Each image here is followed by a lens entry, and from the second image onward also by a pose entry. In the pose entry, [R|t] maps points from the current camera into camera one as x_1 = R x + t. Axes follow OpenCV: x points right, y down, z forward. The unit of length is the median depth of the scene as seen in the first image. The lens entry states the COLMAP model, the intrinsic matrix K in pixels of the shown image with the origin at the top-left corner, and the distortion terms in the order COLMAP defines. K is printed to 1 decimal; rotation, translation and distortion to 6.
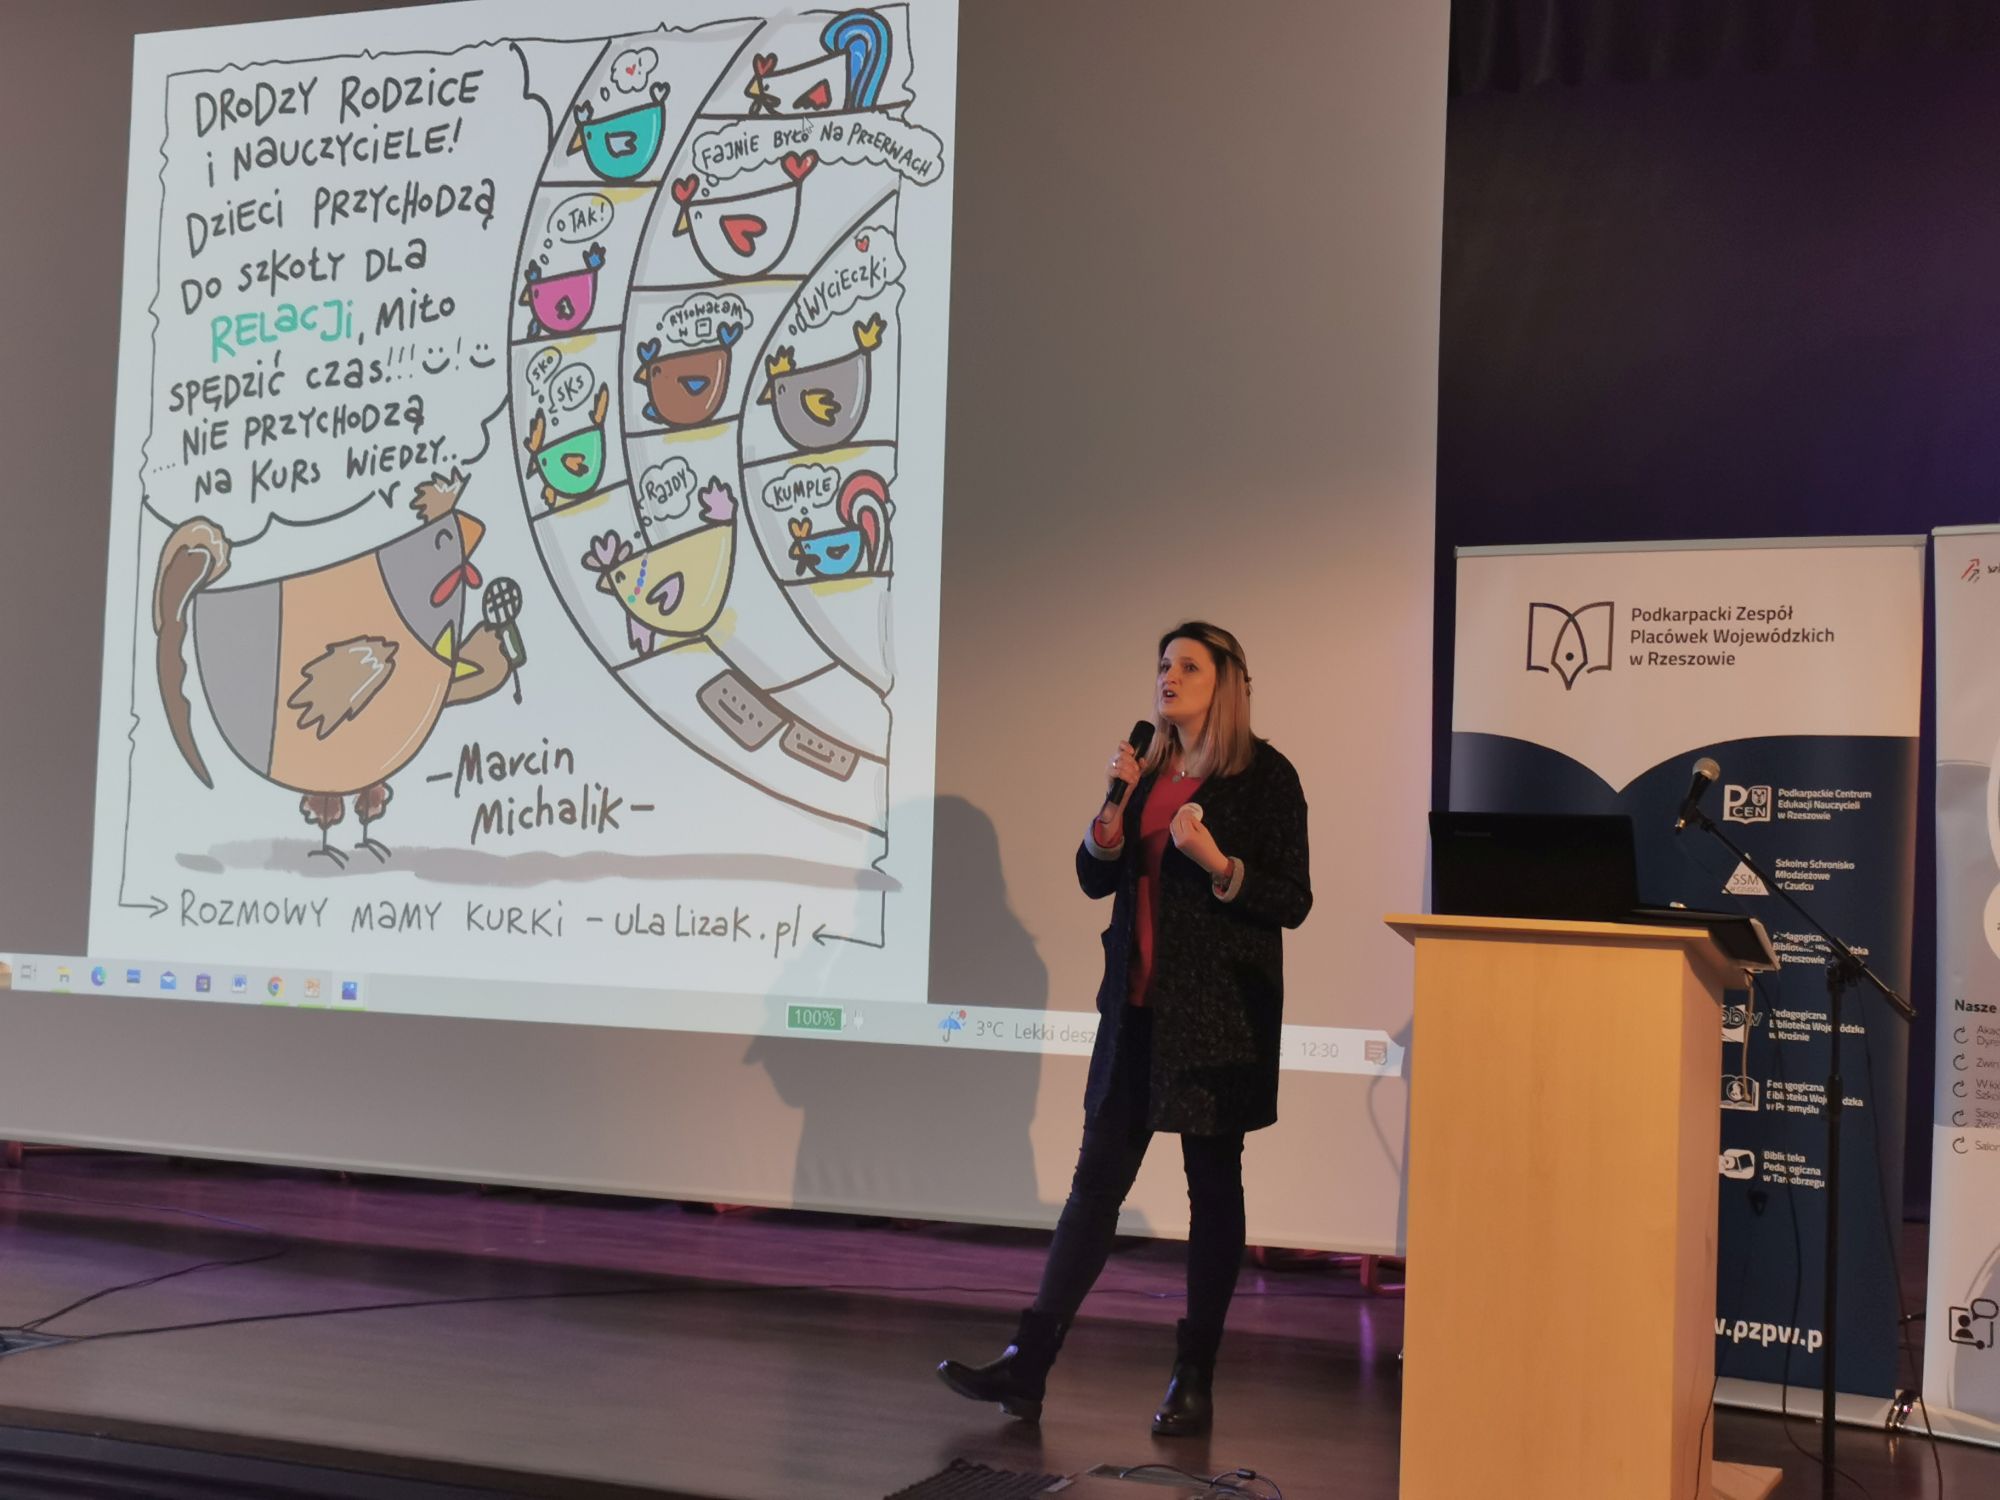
lens RADIAL K [[3018.5, 0, 1022.5], [0, 3018.5, 710.5], [0, 0, 1]] dist [0.017289, 0.000000]
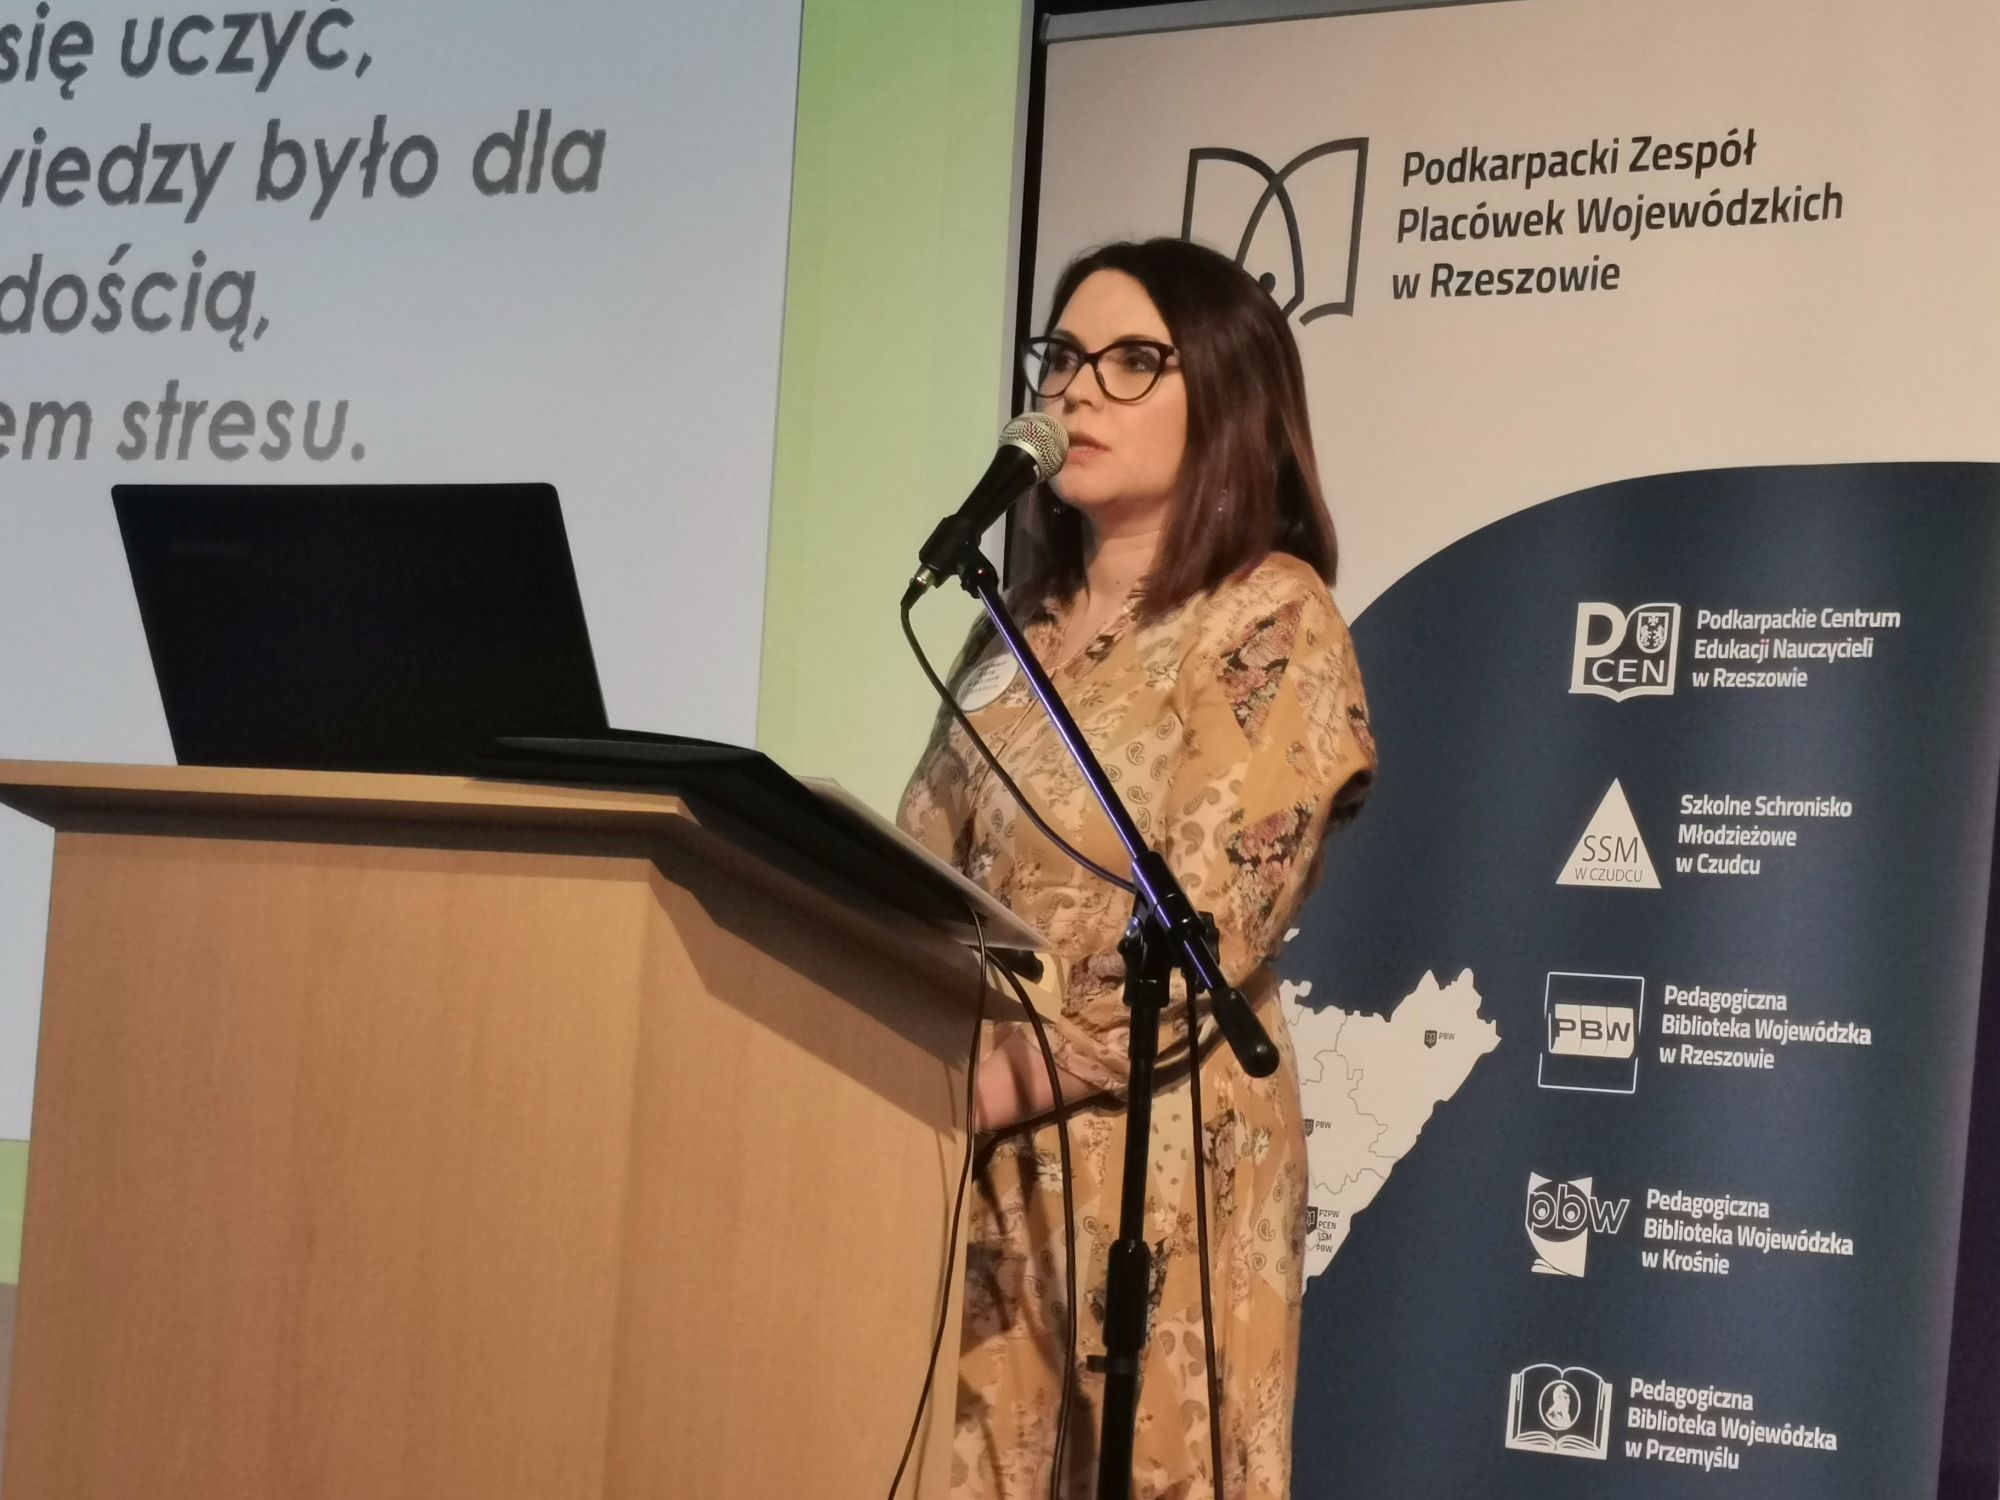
lens RADIAL K [[6154.7, 0, 1053.0], [0, 6154.7, 679.9], [0, 0, 1]] dist [0.219946, 0.000000]
pose [[0.987275, 0.019830, -0.157779, 0.294362], [-0.024024, 0.999406, -0.024718, 0.056094], [0.157195, 0.028194, 0.987165, 0.226385]]
